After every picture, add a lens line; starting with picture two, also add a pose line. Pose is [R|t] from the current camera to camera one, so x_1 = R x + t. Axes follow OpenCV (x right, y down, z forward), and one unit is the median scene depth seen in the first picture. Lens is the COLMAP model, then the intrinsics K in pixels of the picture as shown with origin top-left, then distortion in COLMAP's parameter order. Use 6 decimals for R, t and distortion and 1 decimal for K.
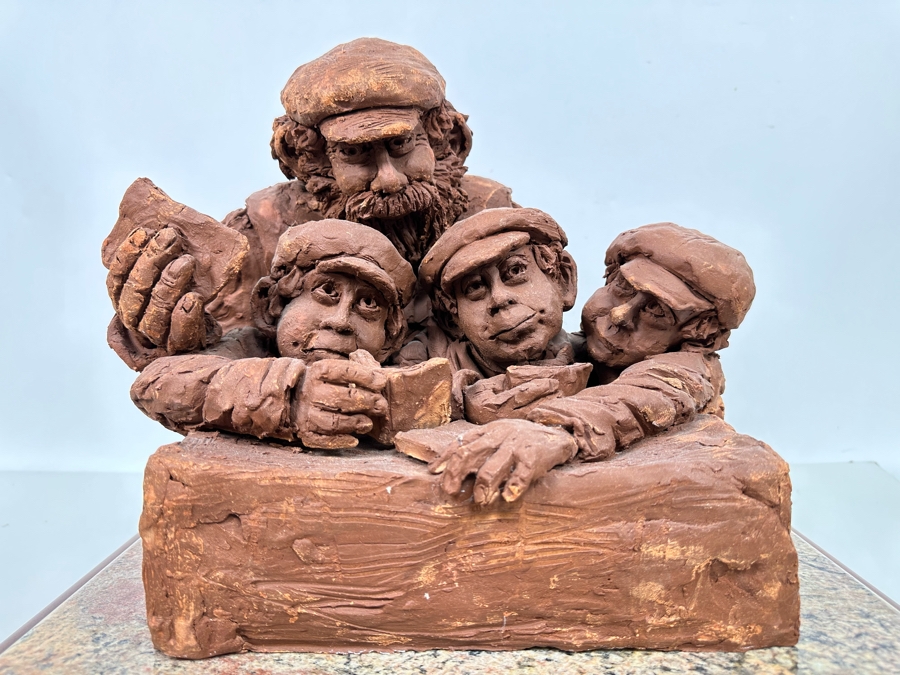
lens RADIAL K [[657.6, 0, 450.0], [0, 657.6, 337.5], [0, 0, 1]] dist [0.154690, -0.407590]
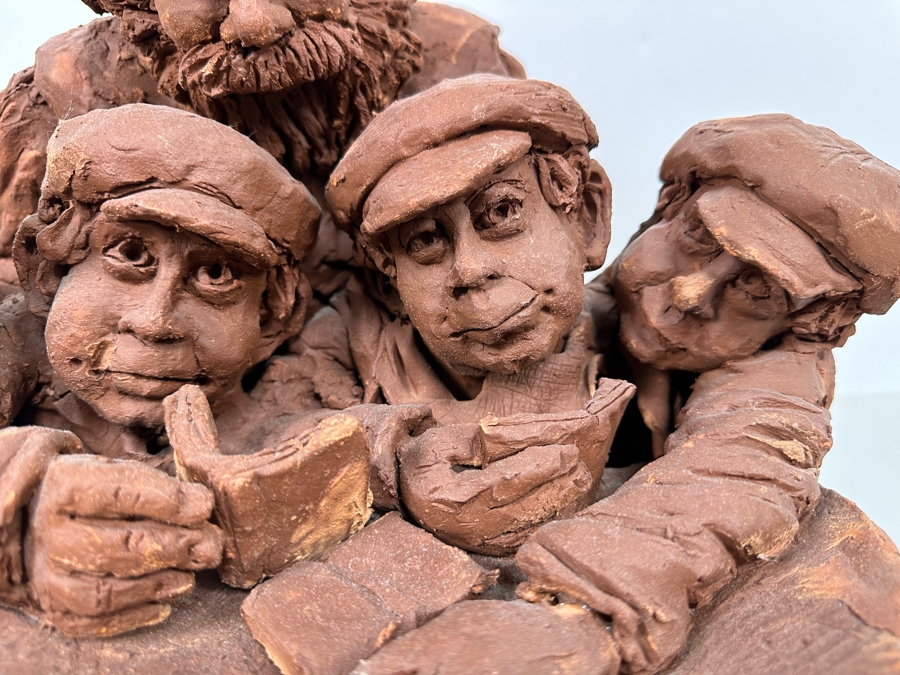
lens RADIAL K [[682.4, 0, 458.3], [0, 682.4, 337.3], [0, 0, 1]] dist [0.001843, -0.086464]
pose [[0.999437, 0.001899, 0.033504, 0.047761], [-0.009801, 0.971385, 0.237307, -0.132287], [-0.032095, -0.237502, 0.970857, 0.459545]]
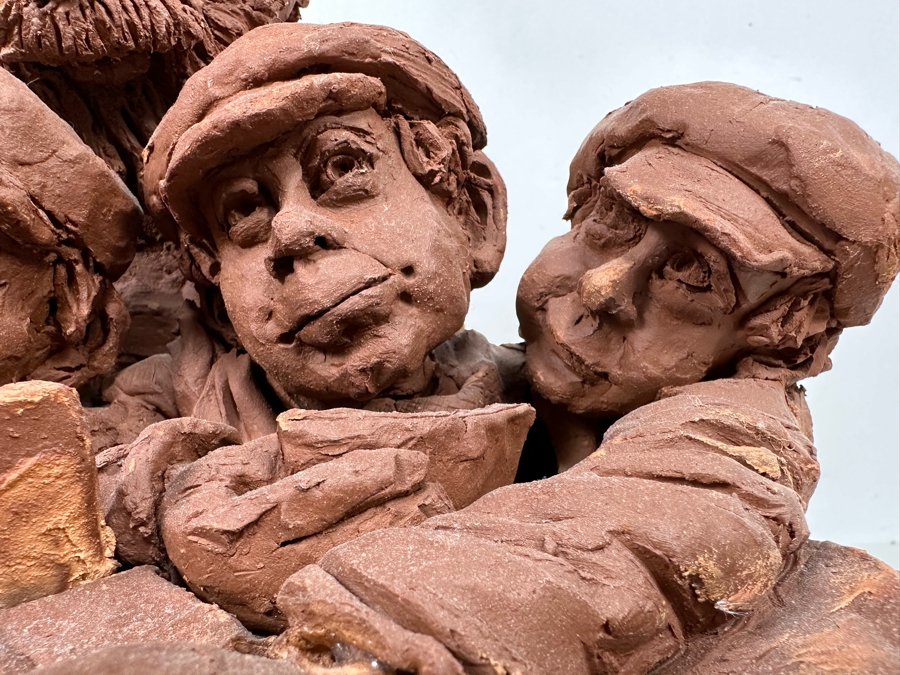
lens RADIAL K [[658.0, 0, 439.3], [0, 658.0, 395.4], [0, 0, 1]] dist [-0.030549, 0.008884]
pose [[0.999384, 0.007913, 0.034204, 0.144752], [-0.008691, 0.999705, 0.022667, 0.025166], [-0.034015, -0.022950, 0.999158, 0.608181]]
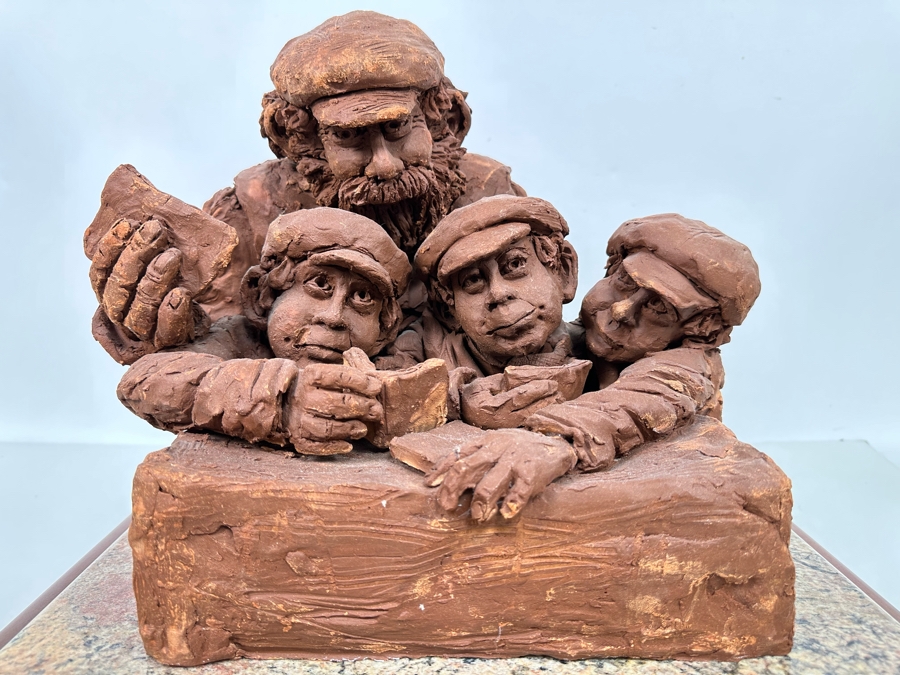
lens RADIAL K [[657.6, 0, 450.0], [0, 657.6, 337.5], [0, 0, 1]] dist [0.154690, -0.407590]
pose [[0.999856, 0.010662, 0.013169, -0.007724], [-0.011561, 0.997468, 0.070166, -0.061174], [-0.012388, -0.070308, 0.997448, 0.029513]]
